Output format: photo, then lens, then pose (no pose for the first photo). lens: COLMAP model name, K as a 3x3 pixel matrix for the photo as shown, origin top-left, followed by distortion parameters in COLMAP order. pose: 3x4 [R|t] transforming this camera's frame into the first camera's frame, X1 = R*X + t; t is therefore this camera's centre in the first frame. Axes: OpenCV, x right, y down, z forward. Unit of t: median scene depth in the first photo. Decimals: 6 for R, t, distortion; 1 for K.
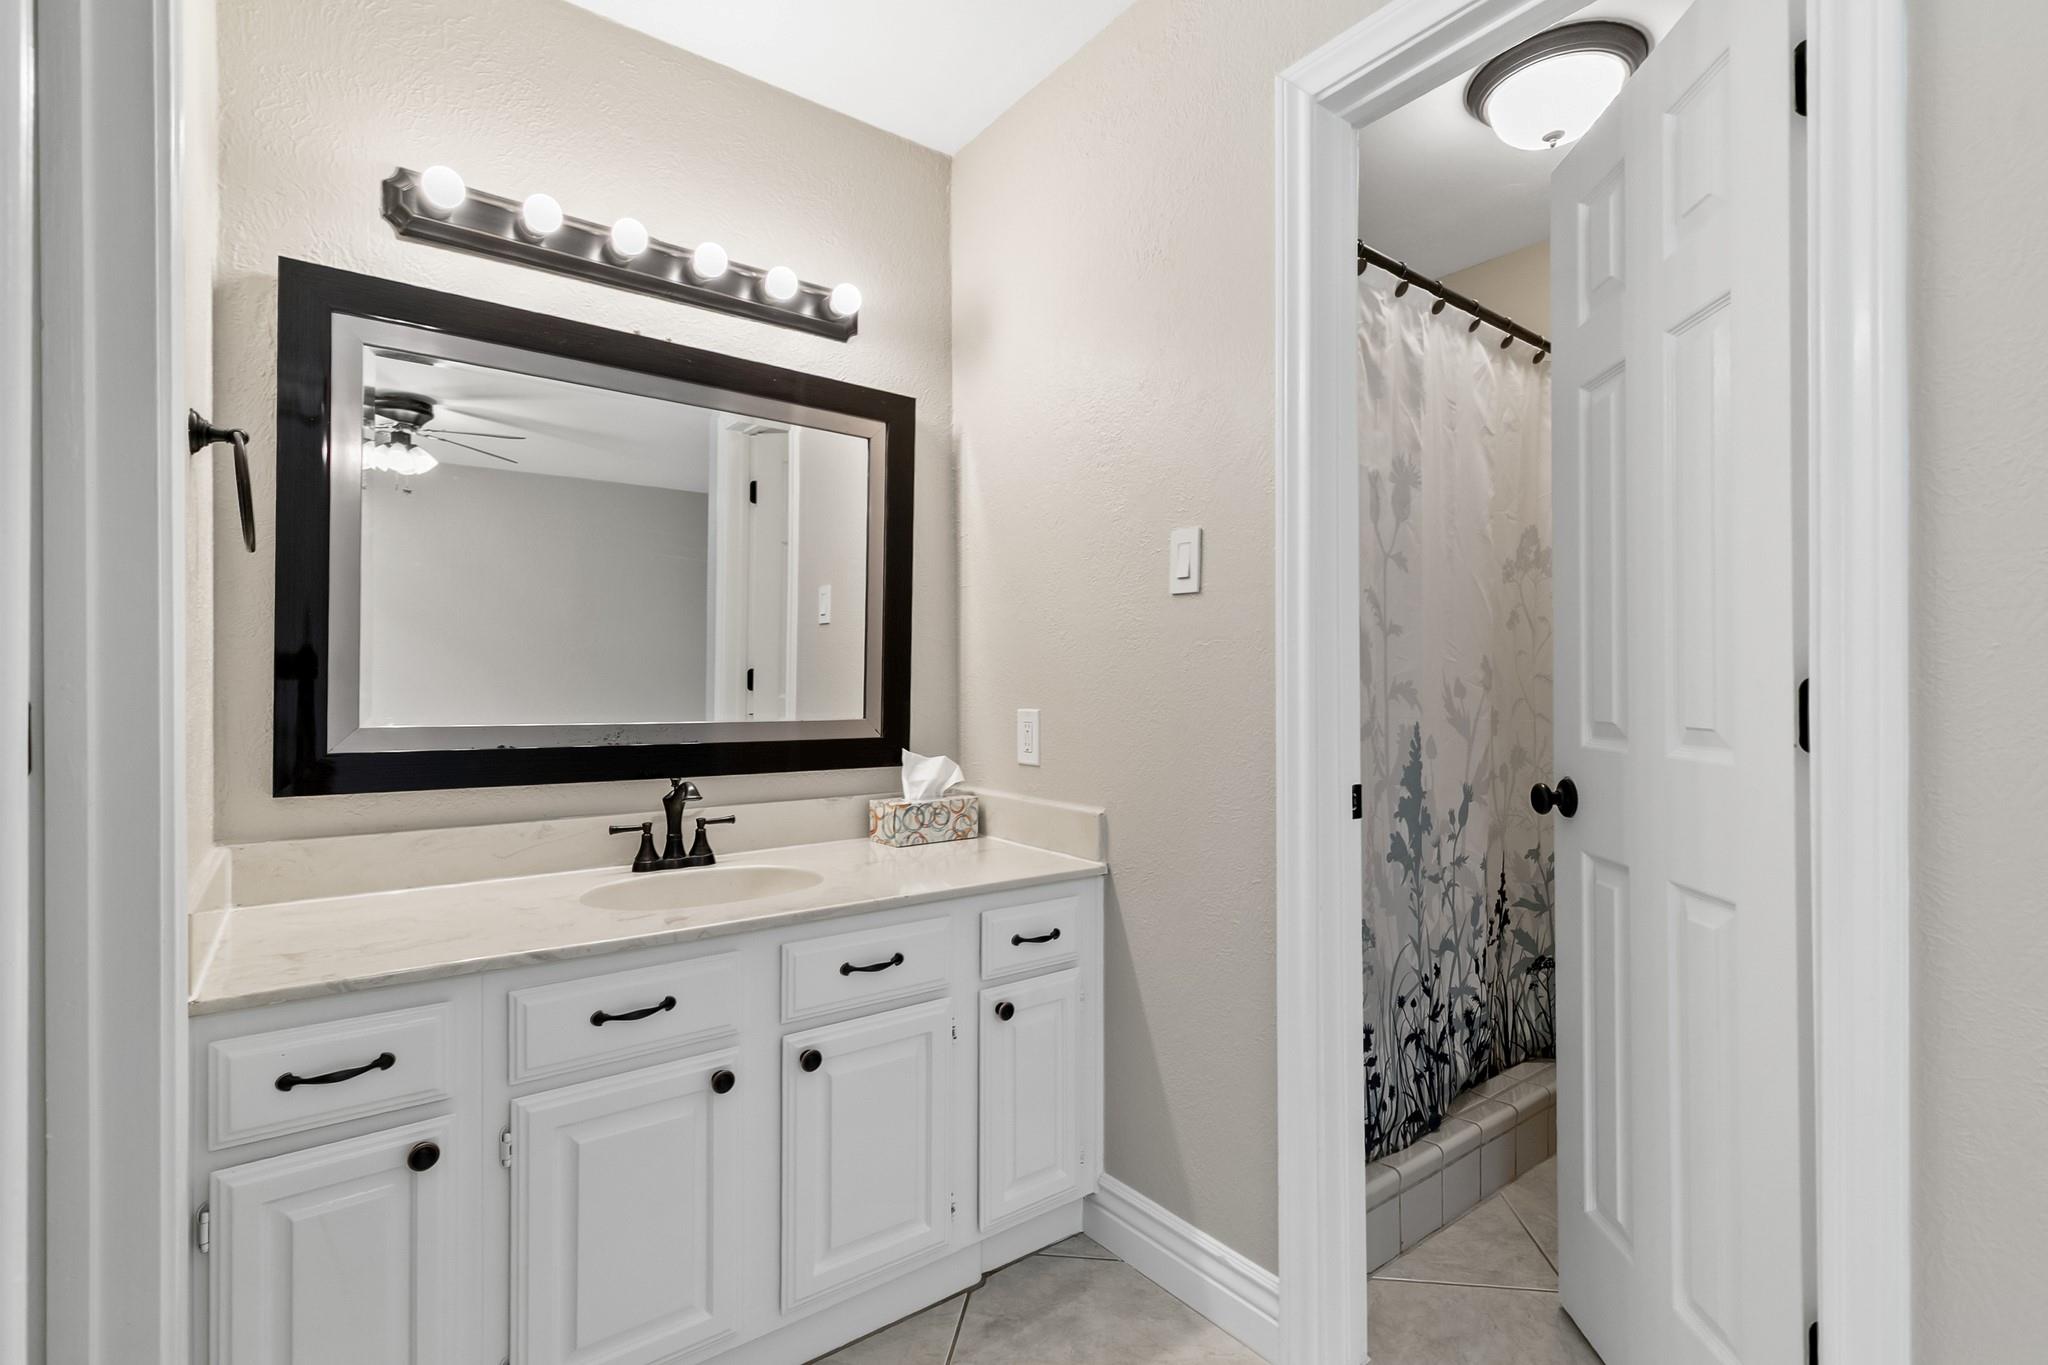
lens RADIAL K [[944.3, 0, 1021.1], [0, 944.3, 684.4], [0, 0, 1]] dist [0.004461, -0.001464]
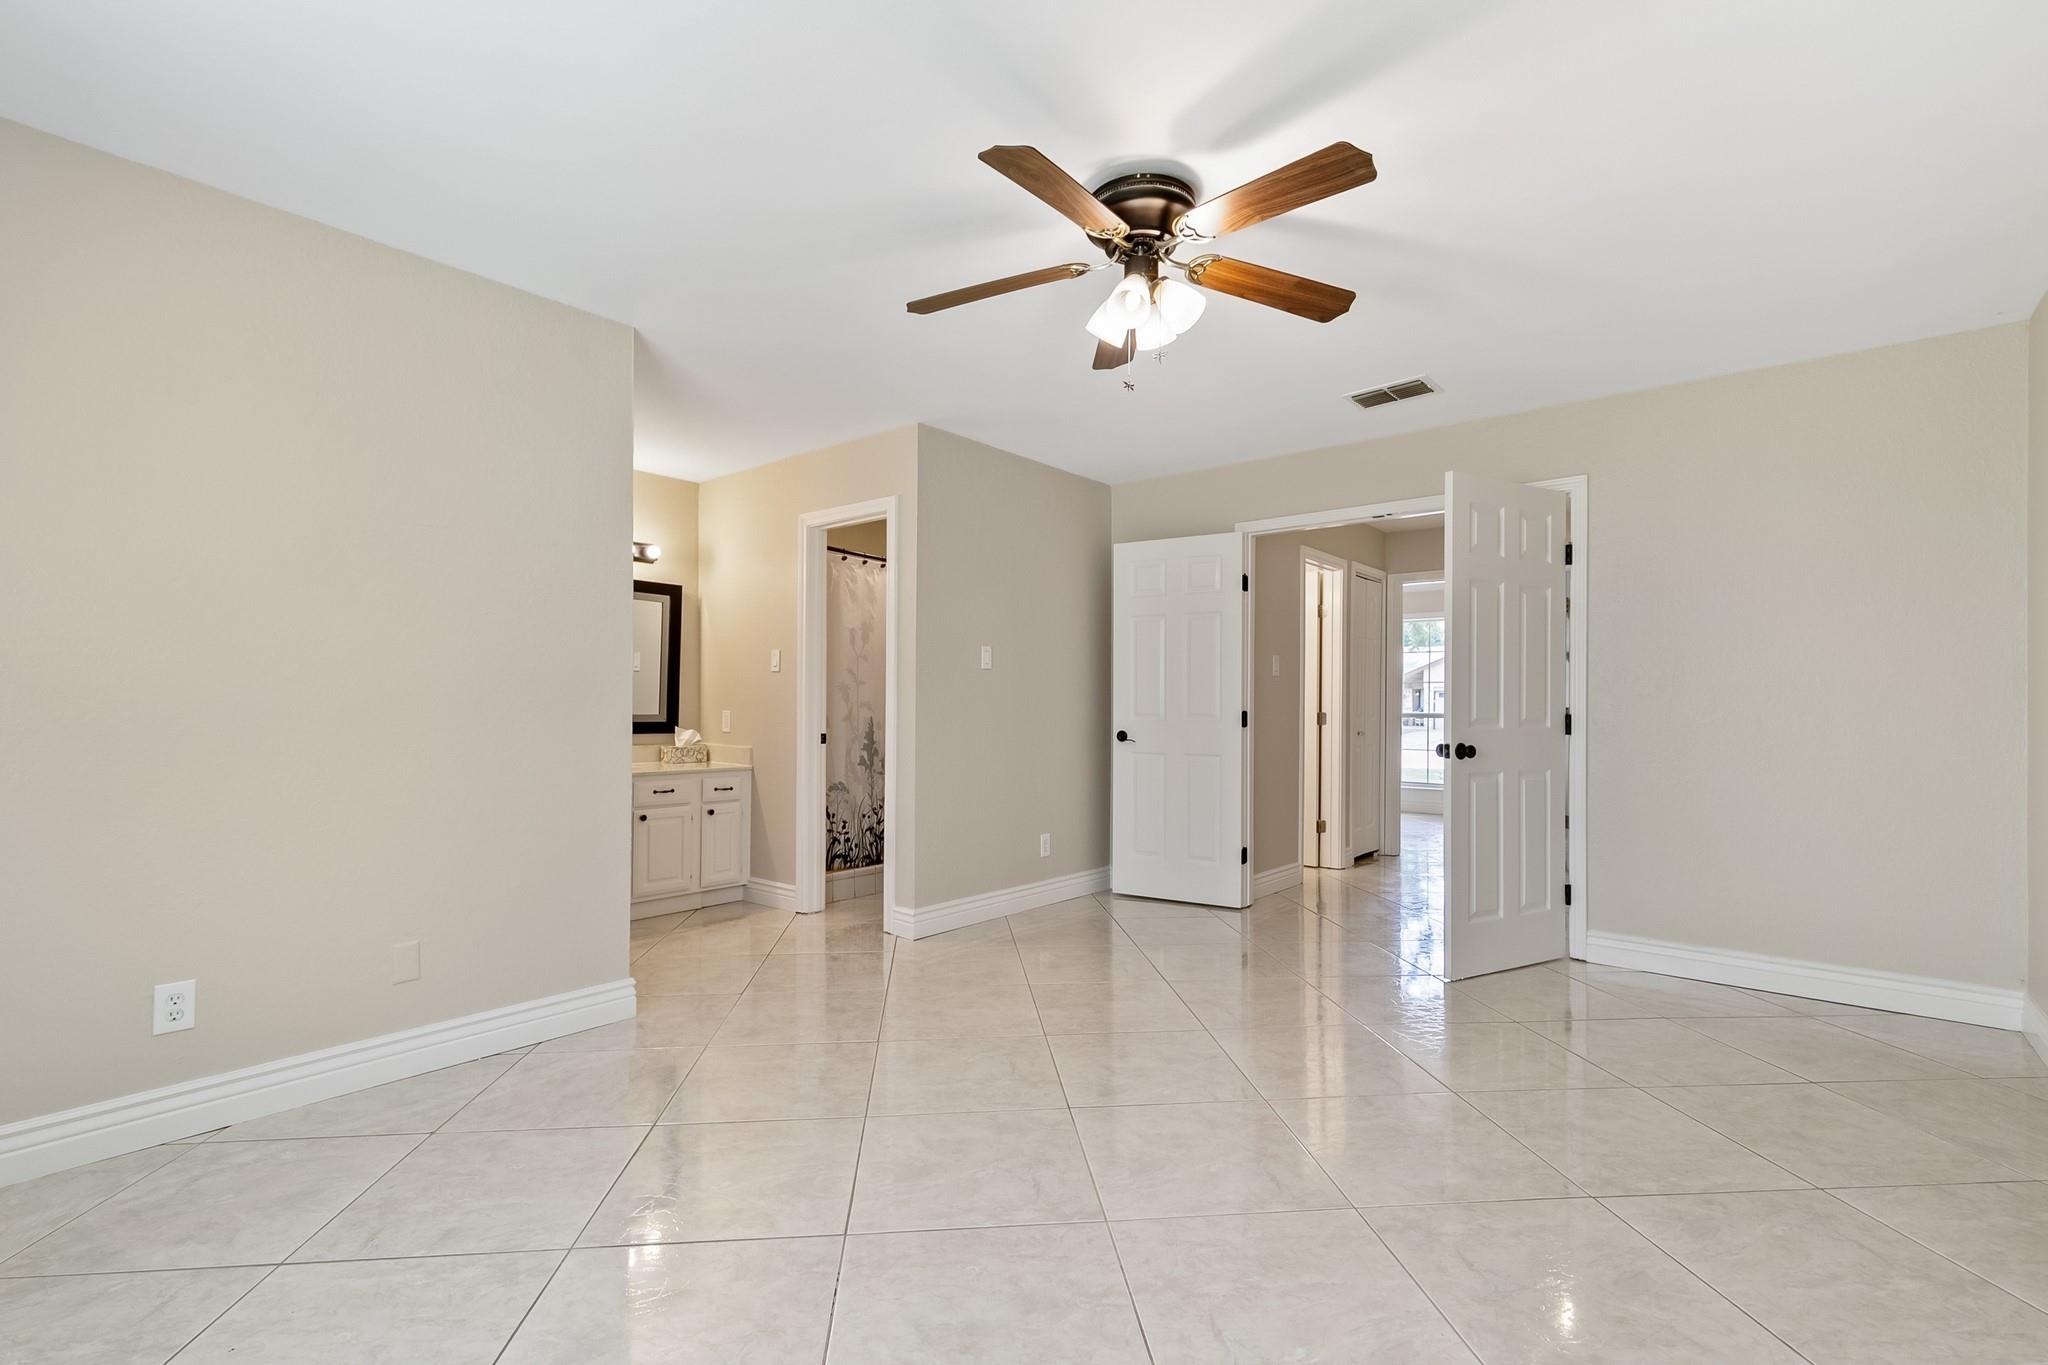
lens RADIAL K [[944.3, 0, 1032.0], [0, 944.3, 695.2], [0, 0, 1]] dist [0.004461, -0.001464]
pose [[0.973229, 0.009342, 0.229649, 0.240968], [-0.008690, 0.999955, -0.003850, -0.015131], [-0.229675, 0.001751, 0.973266, -1.824105]]
